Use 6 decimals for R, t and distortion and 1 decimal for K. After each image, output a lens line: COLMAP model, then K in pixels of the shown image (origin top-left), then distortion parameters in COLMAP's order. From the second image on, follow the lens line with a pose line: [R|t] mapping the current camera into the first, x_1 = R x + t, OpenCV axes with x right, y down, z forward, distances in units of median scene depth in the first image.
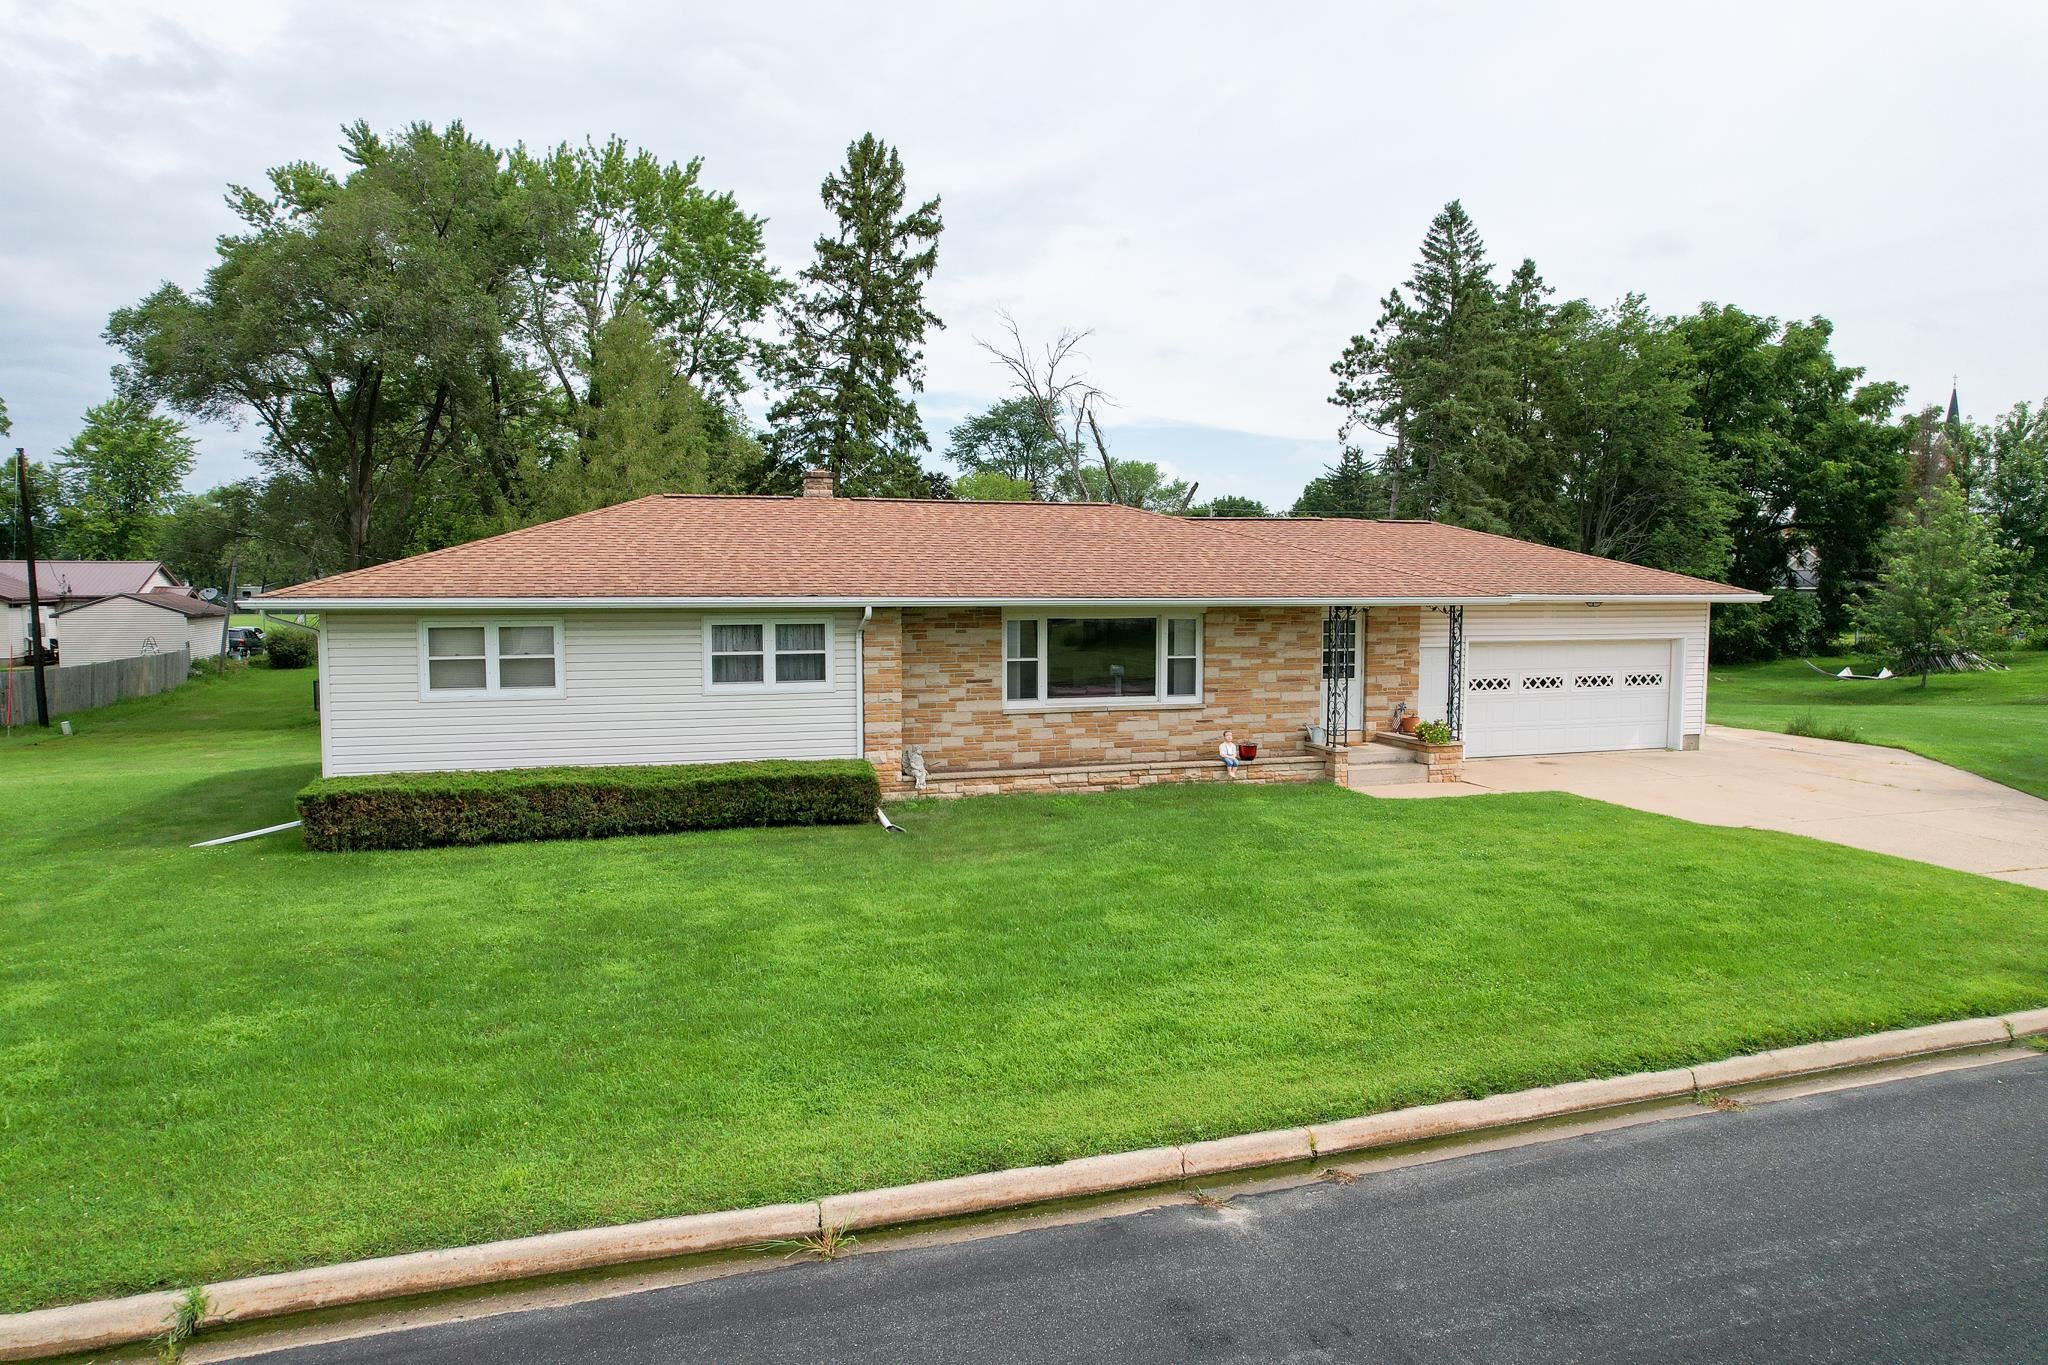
lens RADIAL K [[1306.2, 0, 1042.8], [0, 1306.2, 694.3], [0, 0, 1]] dist [-0.071007, 0.059761]
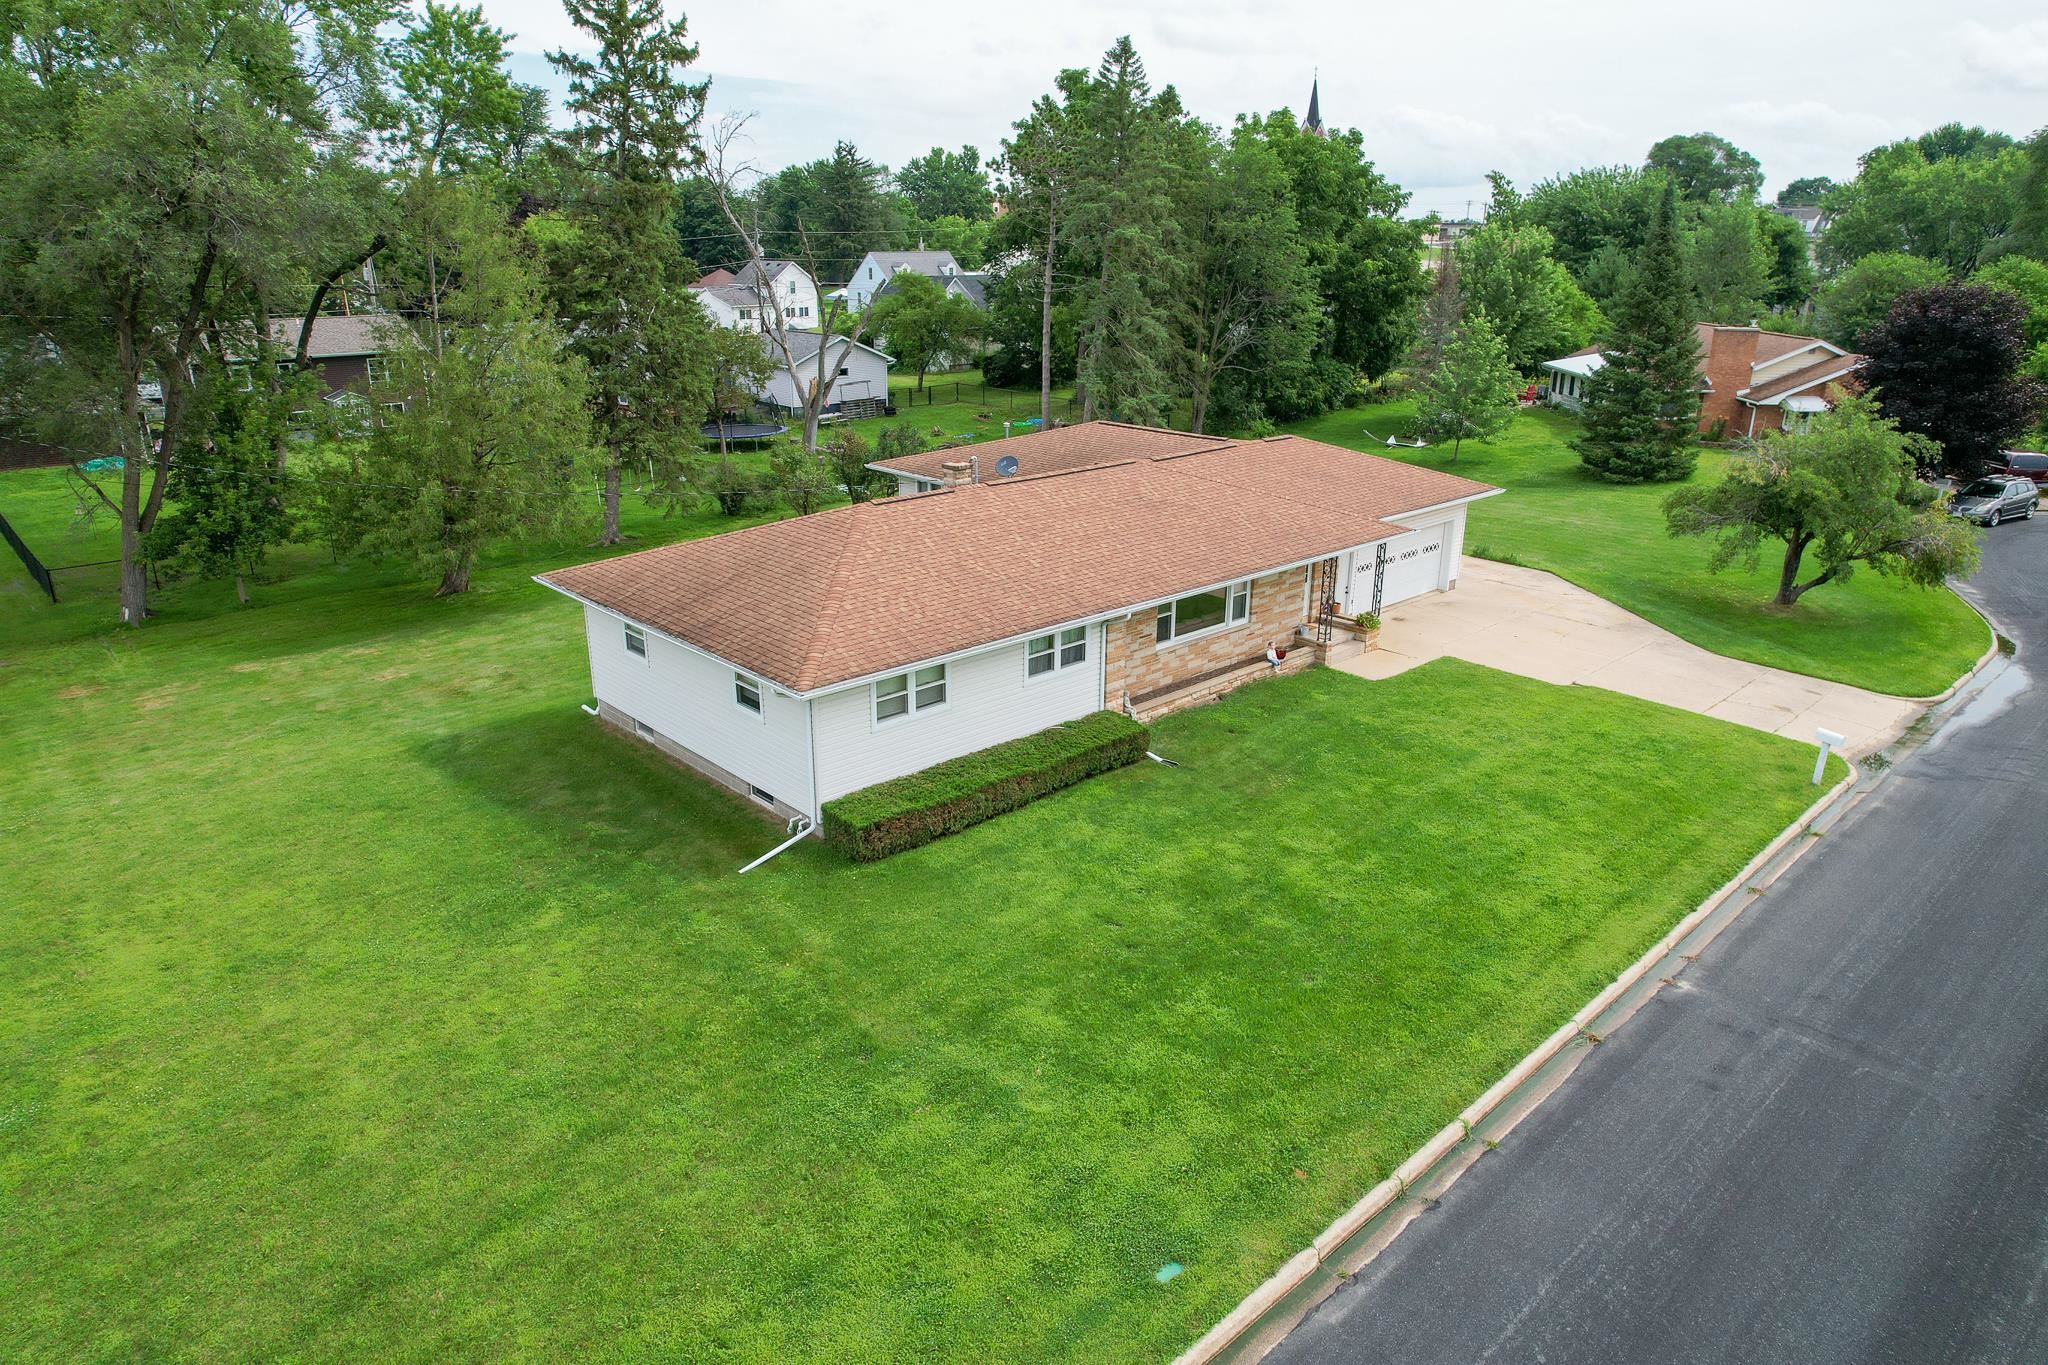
lens RADIAL K [[1306.2, 0, 1035.1], [0, 1306.2, 696.7], [0, 0, 1]] dist [-0.071007, 0.059761]
pose [[0.903176, -0.140703, 0.405556, -0.728041], [0.030259, 0.963274, 0.266810, -0.322516], [-0.428202, -0.228705, 0.874264, -0.207500]]
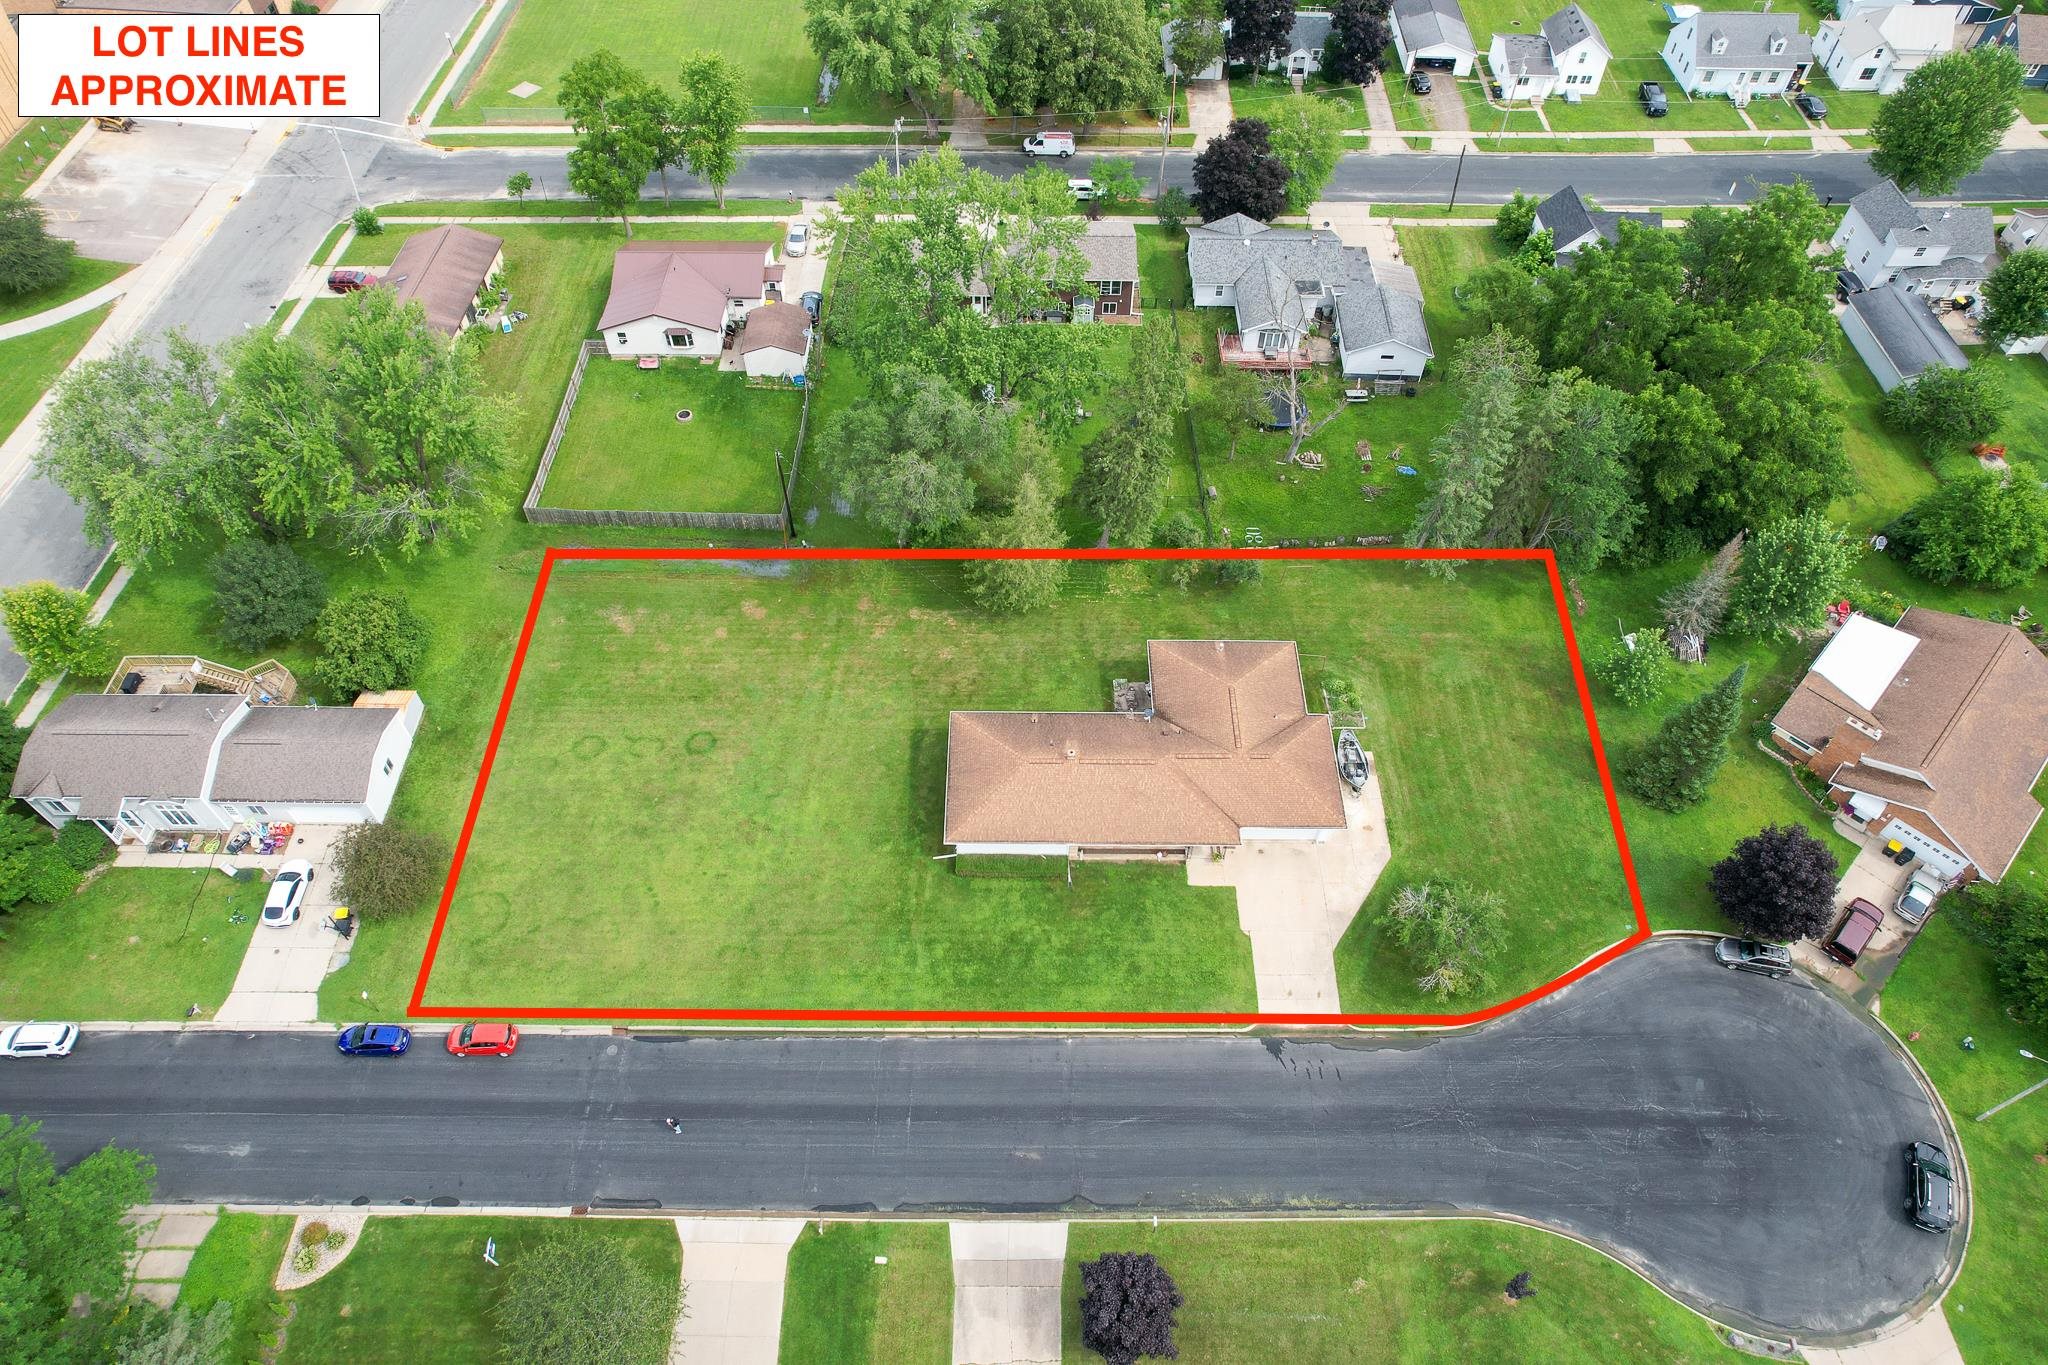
lens RADIAL K [[1306.2, 0, 1020.6], [0, 1306.2, 684.2], [0, 0, 1]] dist [-0.071007, 0.059761]
pose [[0.950569, 0.248064, -0.186769, 0.362907], [-0.036601, 0.686804, 0.725921, -3.285066], [0.308348, -0.683202, 0.661934, -1.465658]]
